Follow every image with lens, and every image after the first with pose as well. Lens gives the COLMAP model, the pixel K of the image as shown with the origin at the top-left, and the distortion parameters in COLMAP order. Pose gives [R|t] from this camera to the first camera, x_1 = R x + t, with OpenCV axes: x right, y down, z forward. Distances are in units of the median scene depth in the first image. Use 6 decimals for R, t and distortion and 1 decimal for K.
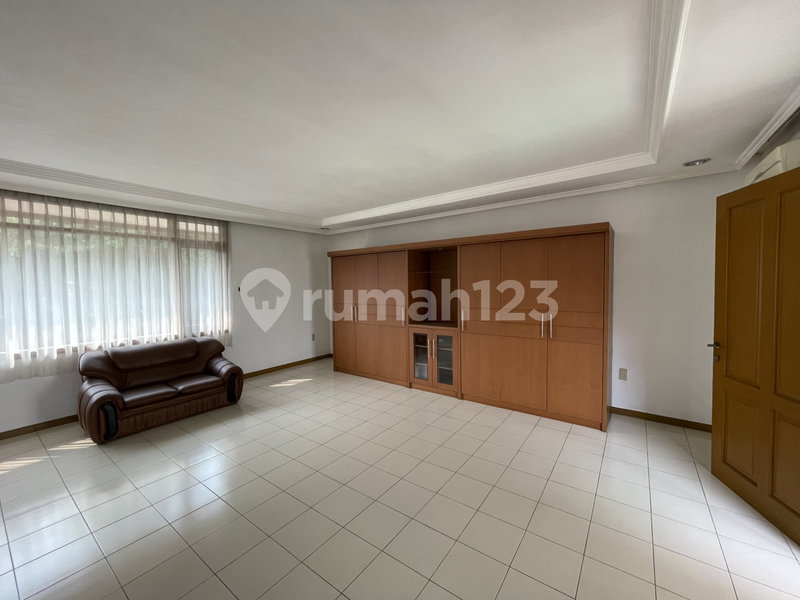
lens RADIAL K [[323.8, 0, 400.0], [0, 323.8, 300.0], [0, 0, 1]] dist [-0.002084, -0.000845]
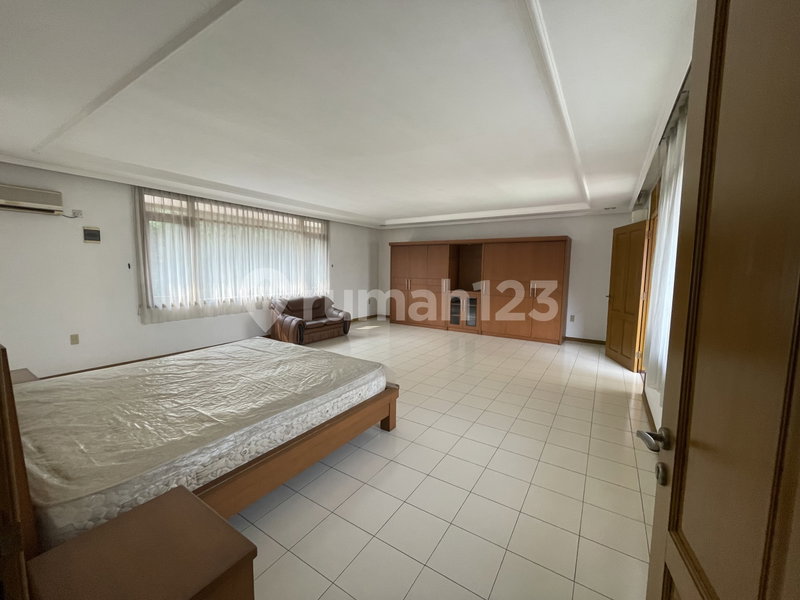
lens RADIAL K [[323.8, 0, 400.0], [0, 323.8, 300.0], [0, 0, 1]] dist [-0.002084, -0.000845]
pose [[0.997842, 0.023436, 0.061343, -0.317341], [-0.026387, 0.998511, 0.047749, 0.052380], [-0.060132, -0.049265, 0.996974, -0.607491]]
